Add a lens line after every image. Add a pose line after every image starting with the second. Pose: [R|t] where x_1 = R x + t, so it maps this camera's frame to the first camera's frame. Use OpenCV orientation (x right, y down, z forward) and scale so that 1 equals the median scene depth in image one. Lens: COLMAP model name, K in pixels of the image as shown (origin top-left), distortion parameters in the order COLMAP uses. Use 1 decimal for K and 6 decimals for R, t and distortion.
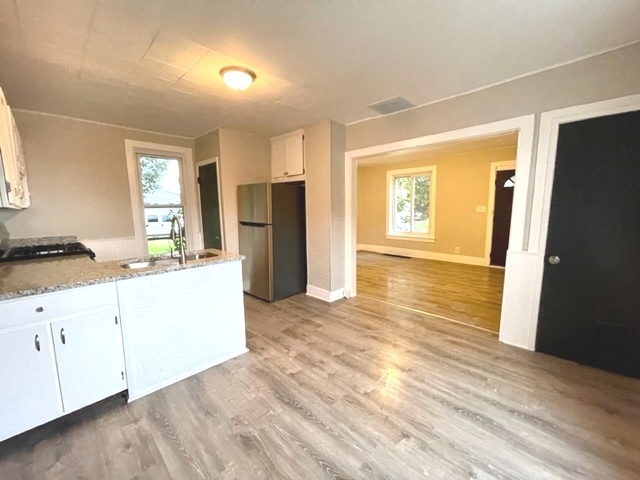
lens RADIAL K [[258.0, 0, 320.2], [0, 258.0, 241.4], [0, 0, 1]] dist [-0.008063, 0.001669]
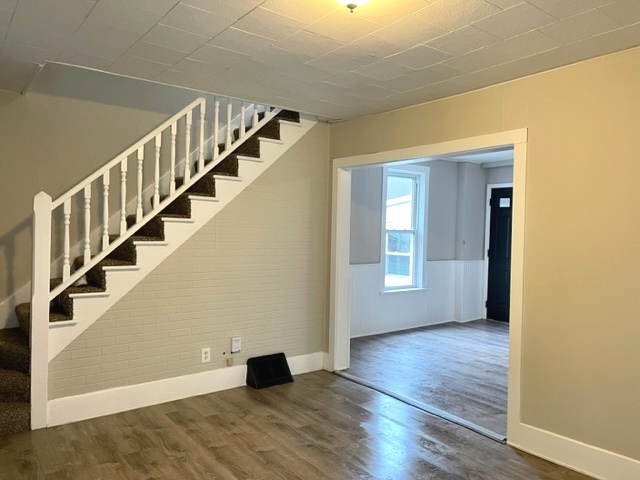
lens RADIAL K [[484.6, 0, 320.9], [0, 484.6, 239.9], [0, 0, 1]] dist [0.071899, -0.091688]
pose [[-0.988529, -0.004342, 0.150967, 0.502122], [0.019621, 0.987424, 0.156873, -0.409705], [-0.149750, 0.158035, -0.976012, 2.753446]]
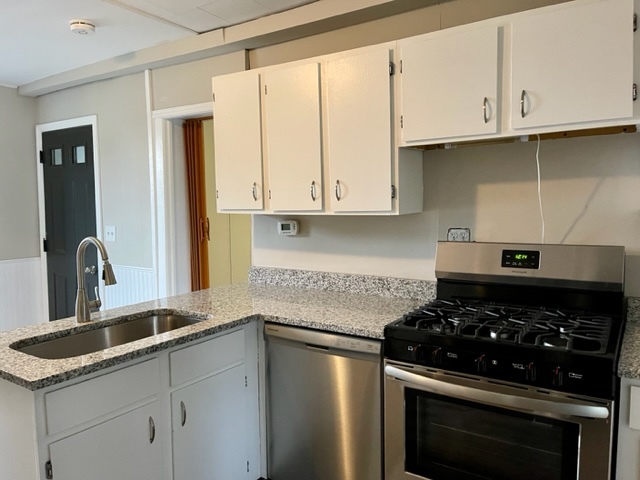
lens RADIAL K [[484.6, 0, 324.2], [0, 484.6, 245.0], [0, 0, 1]] dist [0.071899, -0.091688]
pose [[-0.982925, 0.038393, -0.179957, -0.671563], [-0.001713, 0.976039, 0.217589, -0.230869], [0.183999, 0.214182, -0.959307, 1.598902]]
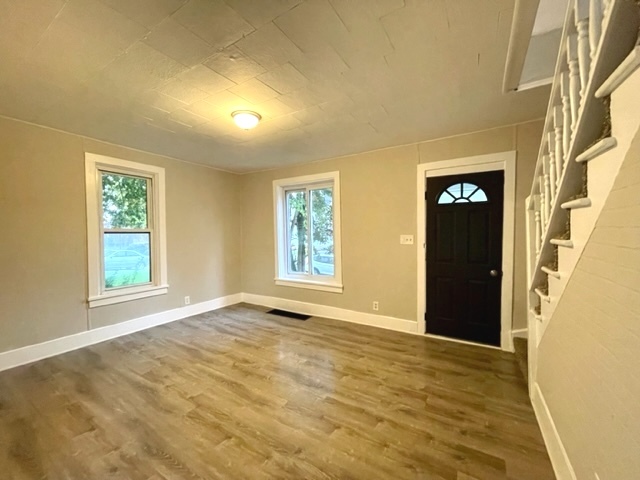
lens RADIAL K [[258.0, 0, 318.9], [0, 258.0, 240.8], [0, 0, 1]] dist [-0.008063, 0.001669]
pose [[0.975675, 0.001554, 0.219216, 0.625406], [0.022444, 0.994012, -0.106937, -0.135837], [-0.218070, 0.109256, 0.969798, 0.983147]]
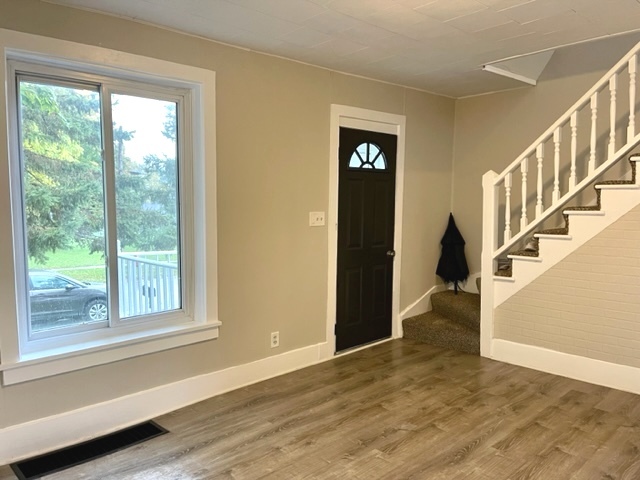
lens RADIAL K [[484.6, 0, 315.2], [0, 484.6, 243.6], [0, 0, 1]] dist [0.071899, -0.091688]
pose [[0.061301, -0.069944, 0.995666, -0.226108], [0.146884, 0.987313, 0.060314, -0.289090], [-0.987252, 0.142550, 0.070797, 2.066019]]
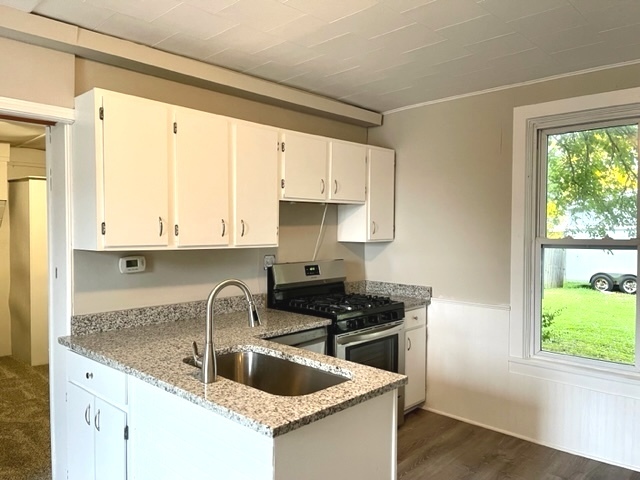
lens RADIAL K [[484.6, 0, 327.0], [0, 484.6, 242.8], [0, 0, 1]] dist [0.071899, -0.091688]
pose [[0.016328, 0.038808, -0.999113, 0.251611], [-0.139177, 0.989607, 0.036165, -0.168933], [0.990133, 0.138463, 0.021559, 0.894551]]
